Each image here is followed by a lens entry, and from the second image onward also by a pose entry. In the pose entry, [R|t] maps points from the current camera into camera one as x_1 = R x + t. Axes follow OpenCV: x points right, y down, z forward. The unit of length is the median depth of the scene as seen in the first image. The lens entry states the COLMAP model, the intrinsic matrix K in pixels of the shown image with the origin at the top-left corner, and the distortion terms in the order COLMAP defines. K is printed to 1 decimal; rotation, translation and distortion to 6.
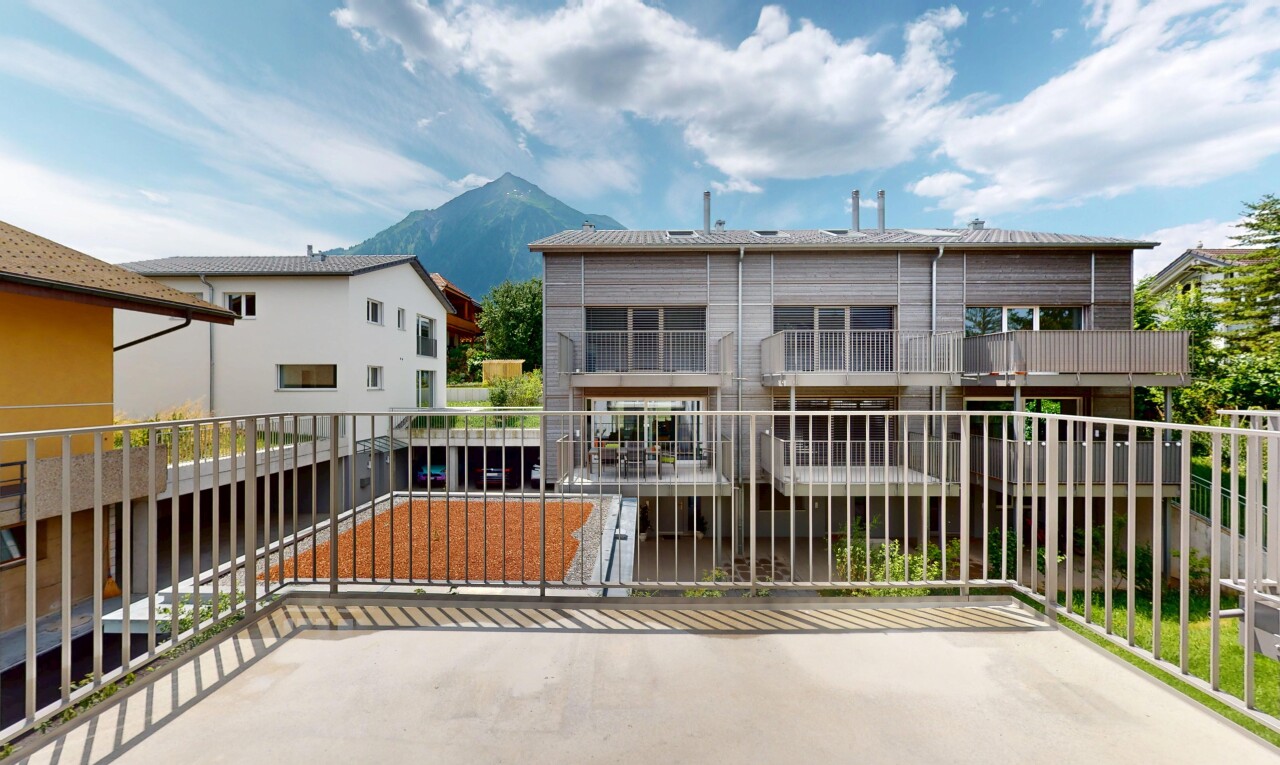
lens RADIAL K [[501.0, 0, 636.6], [0, 501.0, 381.8], [0, 0, 1]] dist [0.000146, 0.000047]
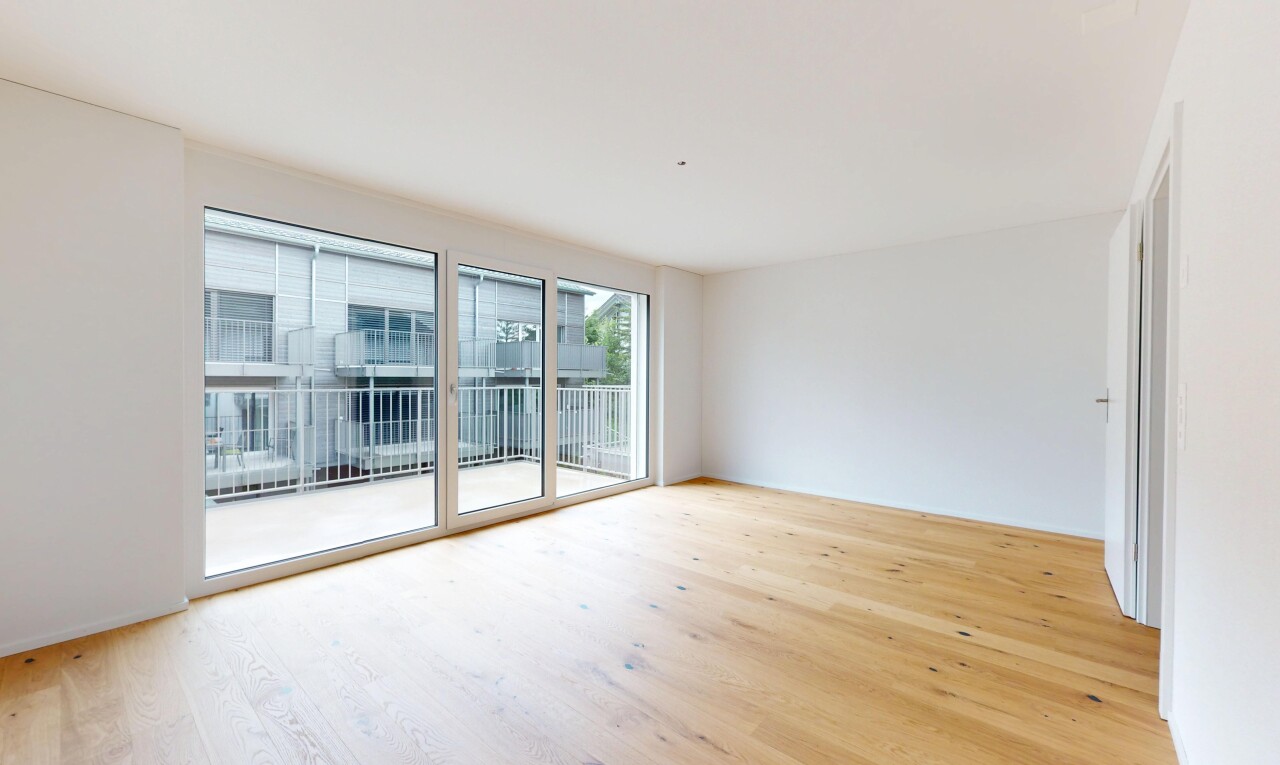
lens RADIAL K [[501.0, 0, 636.6], [0, 501.0, 381.8], [0, 0, 1]] dist [0.000146, 0.000047]
pose [[0.649703, -0.001041, 0.760187, -0.153076], [-0.010062, 0.999900, 0.009969, 0.003584], [-0.760122, -0.014126, 0.649627, -0.206977]]
